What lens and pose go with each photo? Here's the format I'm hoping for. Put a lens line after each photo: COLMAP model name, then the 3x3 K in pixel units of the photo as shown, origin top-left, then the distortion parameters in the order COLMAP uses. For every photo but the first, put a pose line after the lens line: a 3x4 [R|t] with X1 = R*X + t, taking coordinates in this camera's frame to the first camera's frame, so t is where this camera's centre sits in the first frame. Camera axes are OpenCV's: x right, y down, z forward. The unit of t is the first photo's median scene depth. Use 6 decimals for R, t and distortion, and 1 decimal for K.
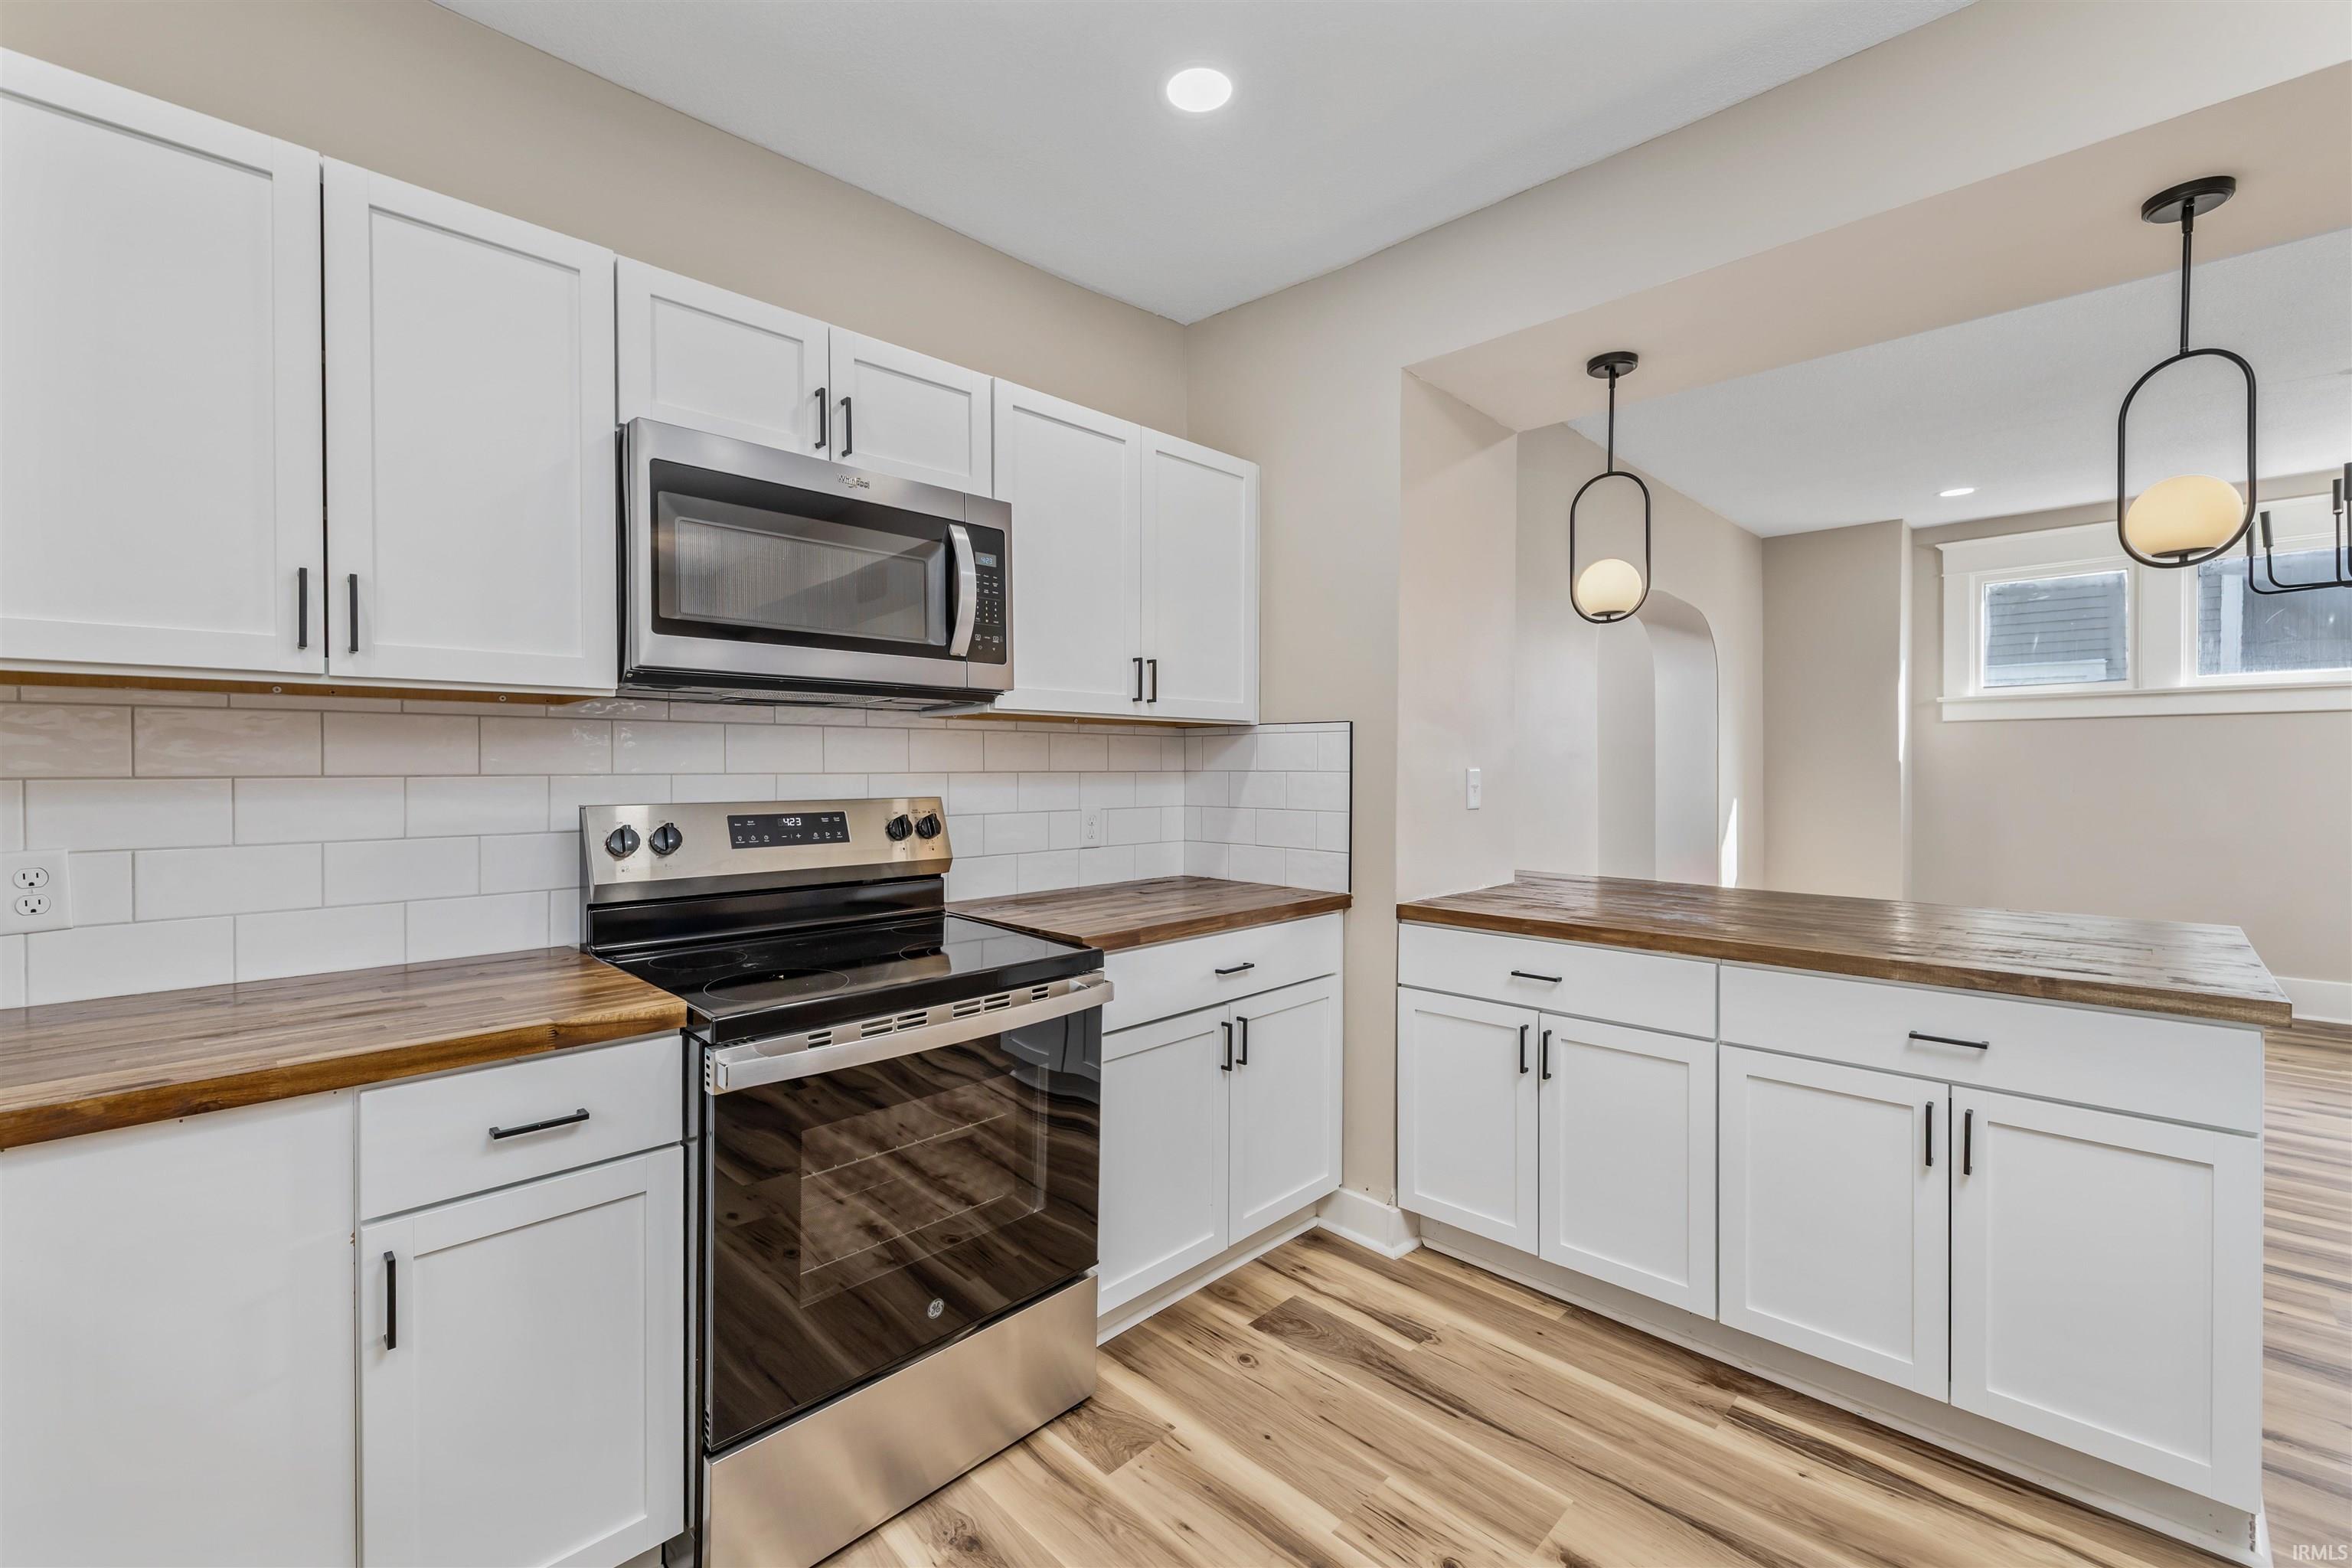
lens RADIAL K [[991.8, 0, 1167.9], [0, 991.8, 763.4], [0, 0, 1]] dist [0.001843, 0.000130]
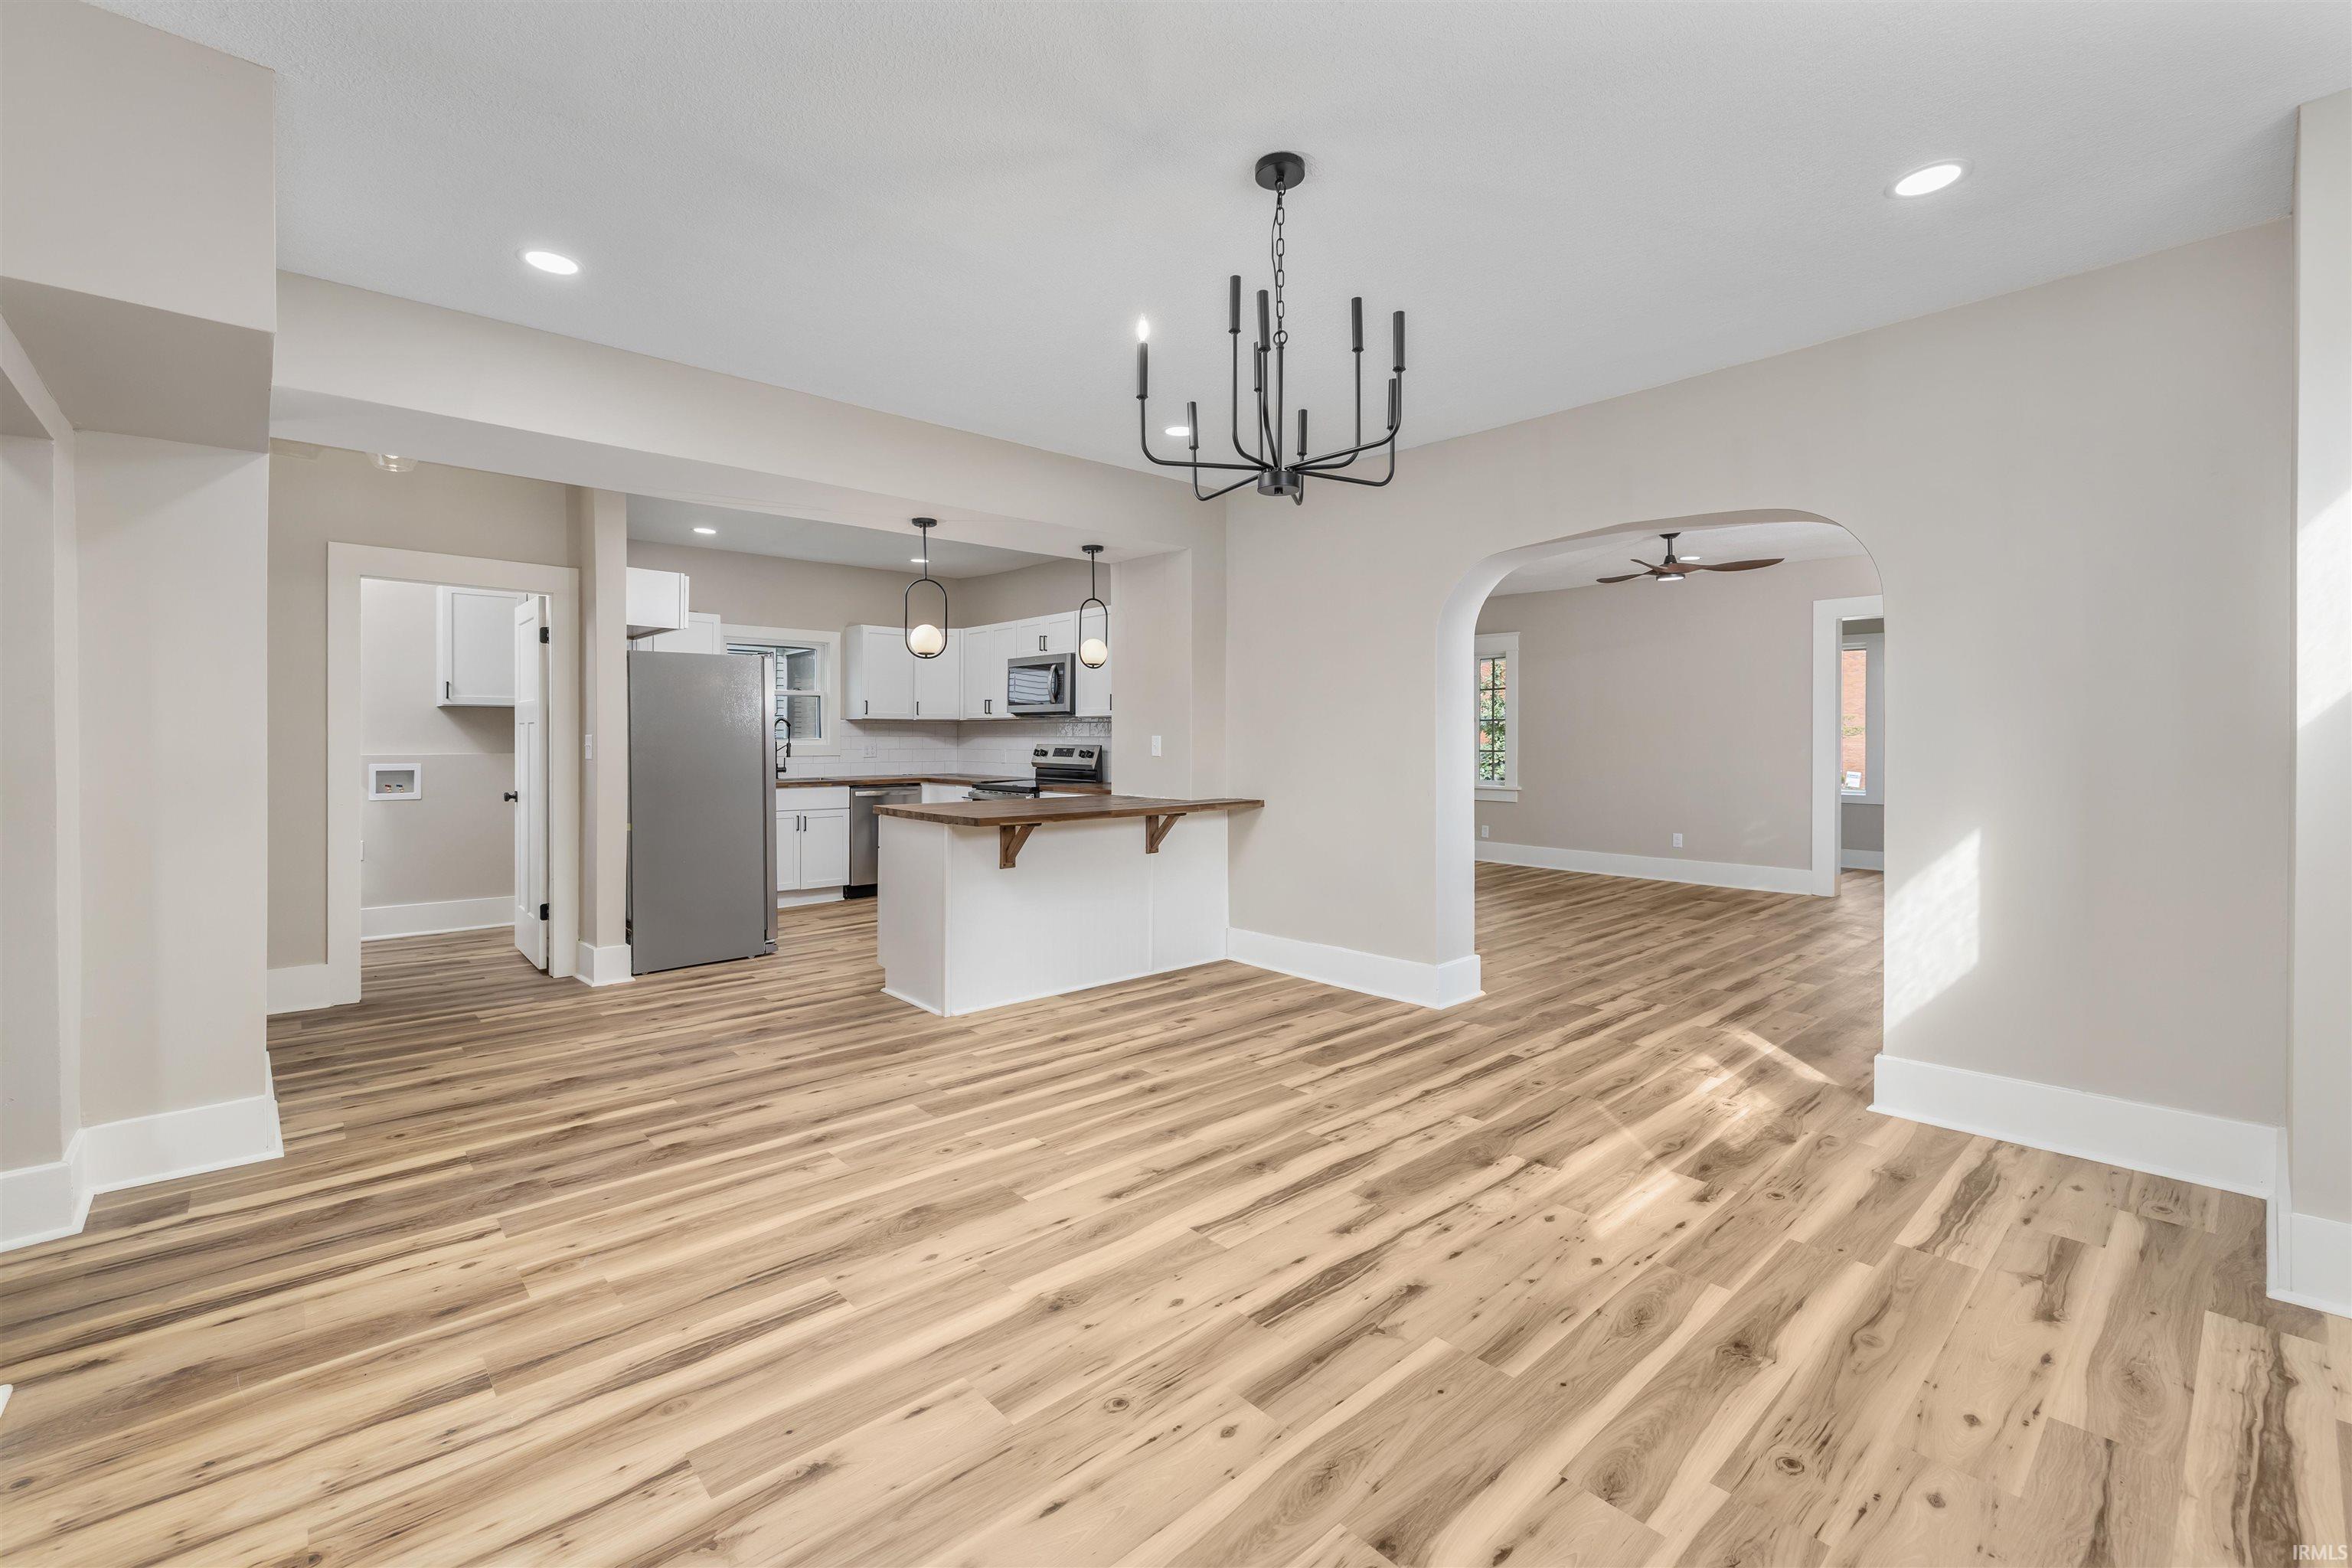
lens RADIAL K [[991.8, 0, 1167.9], [0, 991.8, 763.4], [0, 0, 1]] dist [0.001843, 0.000130]
pose [[-0.046874, 0.017220, -0.998752, 3.183962], [-0.009767, 0.999796, 0.017697, 0.037592], [0.998853, 0.010585, -0.046696, 1.541797]]
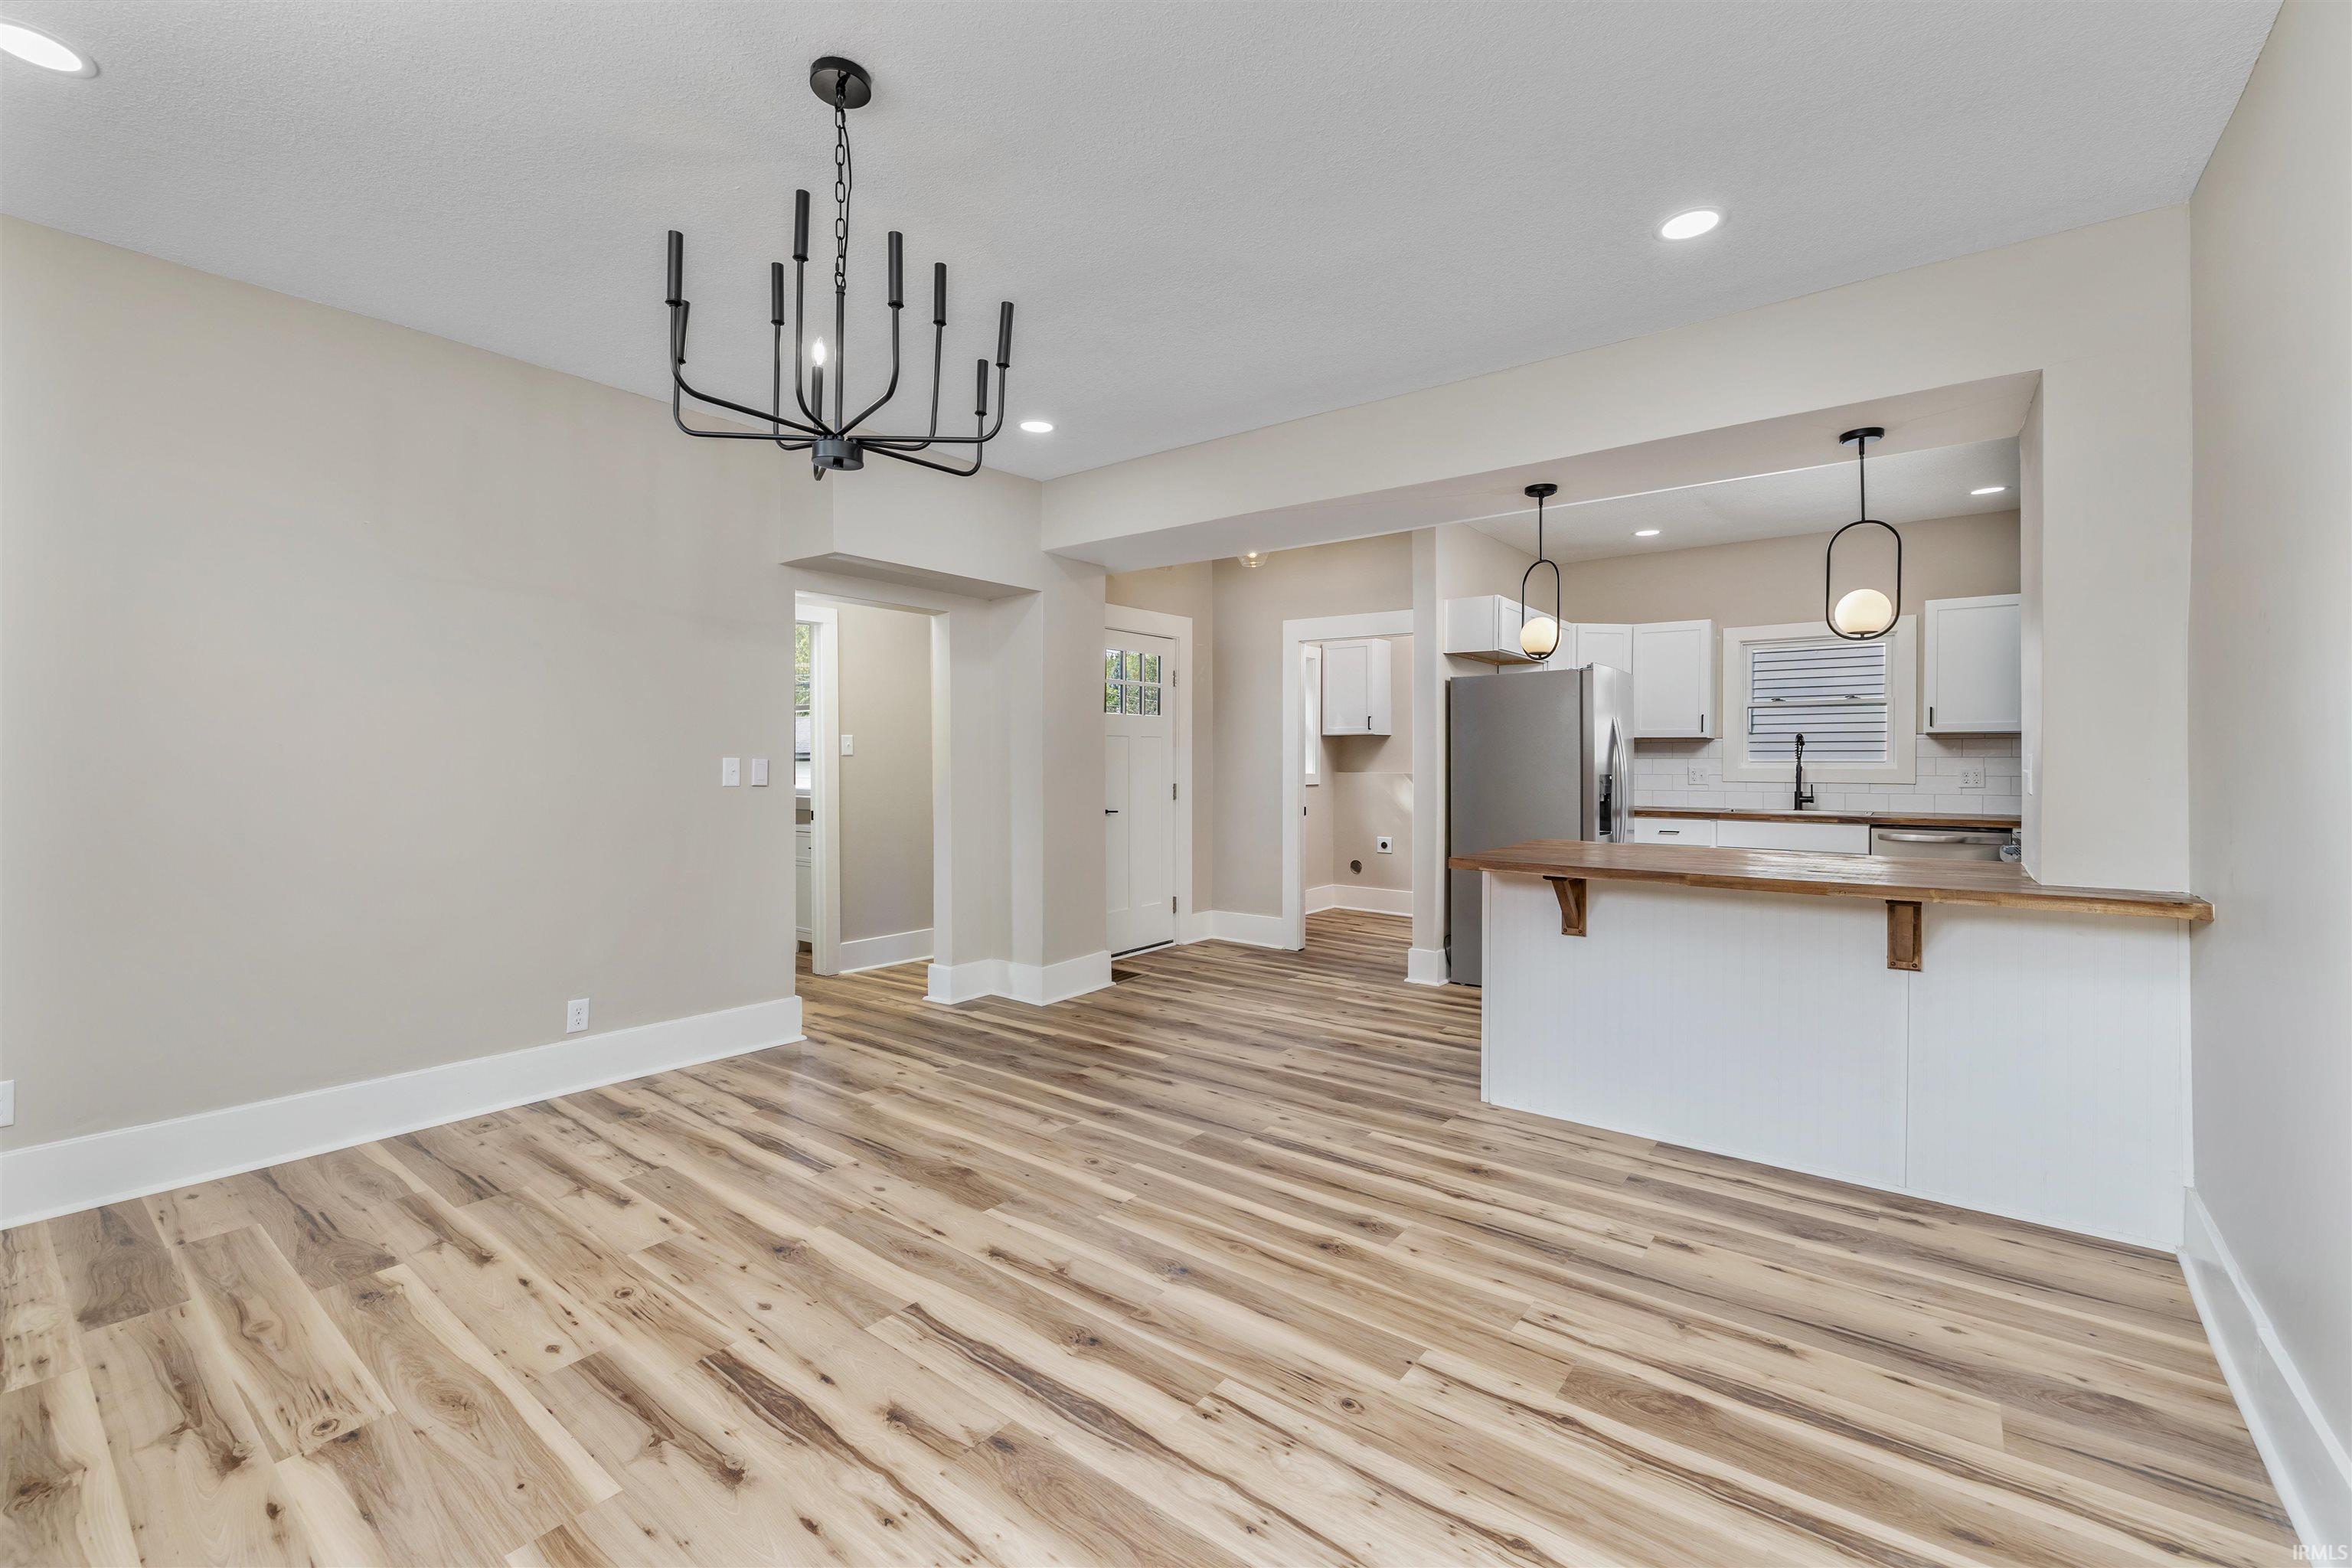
lens RADIAL K [[991.8, 0, 1167.9], [0, 991.8, 763.4], [0, 0, 1]] dist [0.001843, 0.000130]
pose [[-0.992558, -0.007933, -0.121517, 1.803878], [-0.009139, 0.999914, 0.009374, 0.021999], [0.121432, 0.010415, -0.992545, 2.659236]]
